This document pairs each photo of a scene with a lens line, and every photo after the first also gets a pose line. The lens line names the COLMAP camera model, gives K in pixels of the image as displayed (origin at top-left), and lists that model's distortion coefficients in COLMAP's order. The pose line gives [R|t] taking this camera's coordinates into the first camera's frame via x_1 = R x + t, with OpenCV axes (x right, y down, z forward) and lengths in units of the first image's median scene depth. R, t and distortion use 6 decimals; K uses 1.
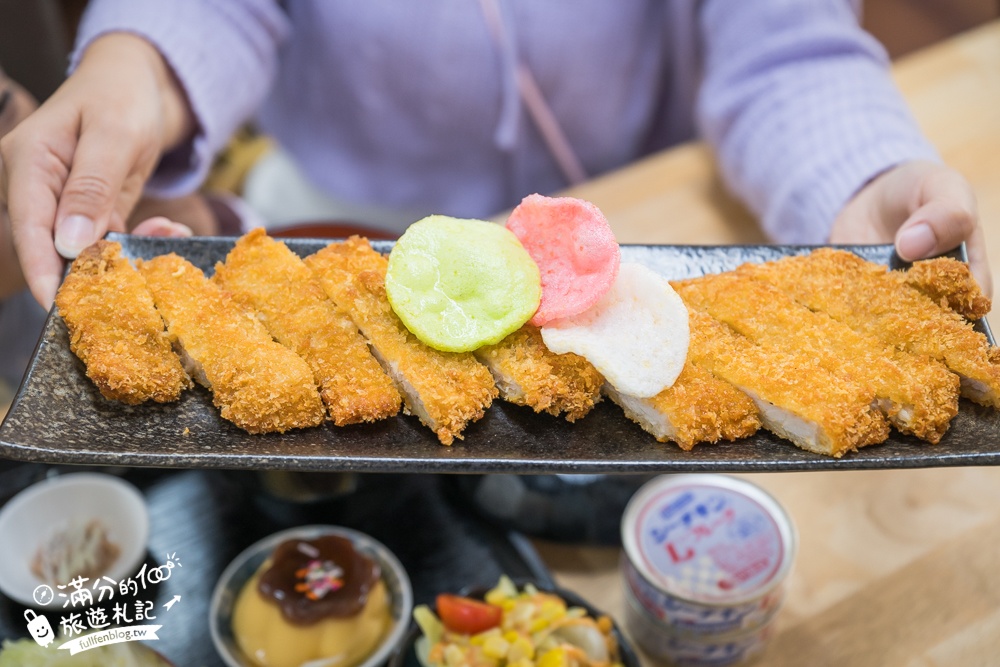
lens RADIAL K [[1405.4, 0, 499.2], [0, 1405.4, 333.7], [0, 0, 1]] dist [0.001879, 0.000000]
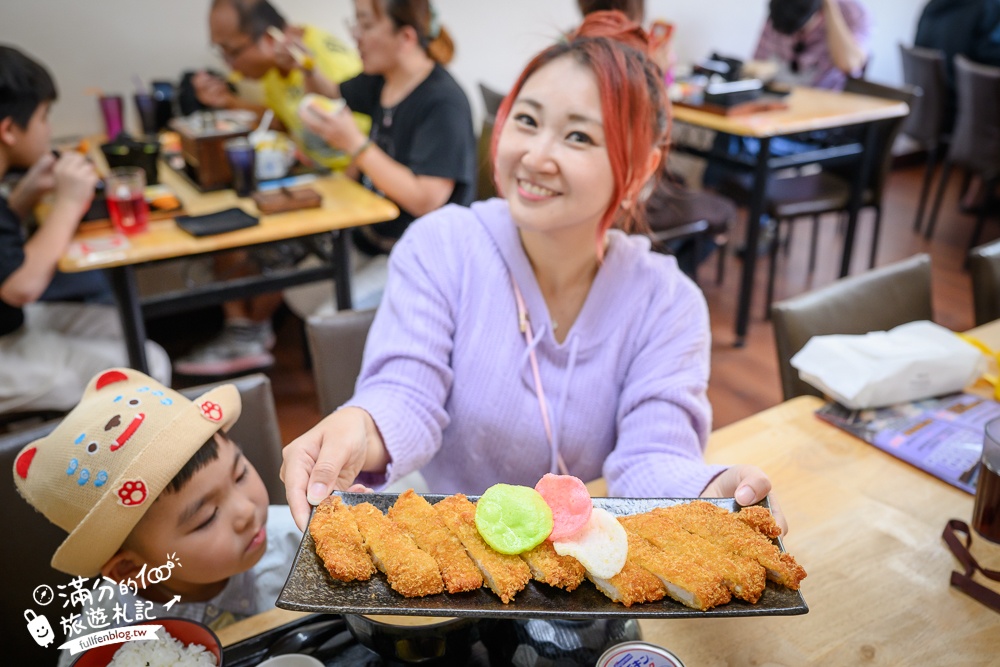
lens RADIAL K [[862.9, 0, 510.5], [0, 862.9, 330.0], [0, 0, 1]] dist [0.009092, 0.004418]
pose [[0.999775, -0.002474, -0.021065, -0.004147], [-0.002498, 0.972526, -0.232780, -0.011435], [0.021062, 0.232780, 0.972301, -0.257383]]
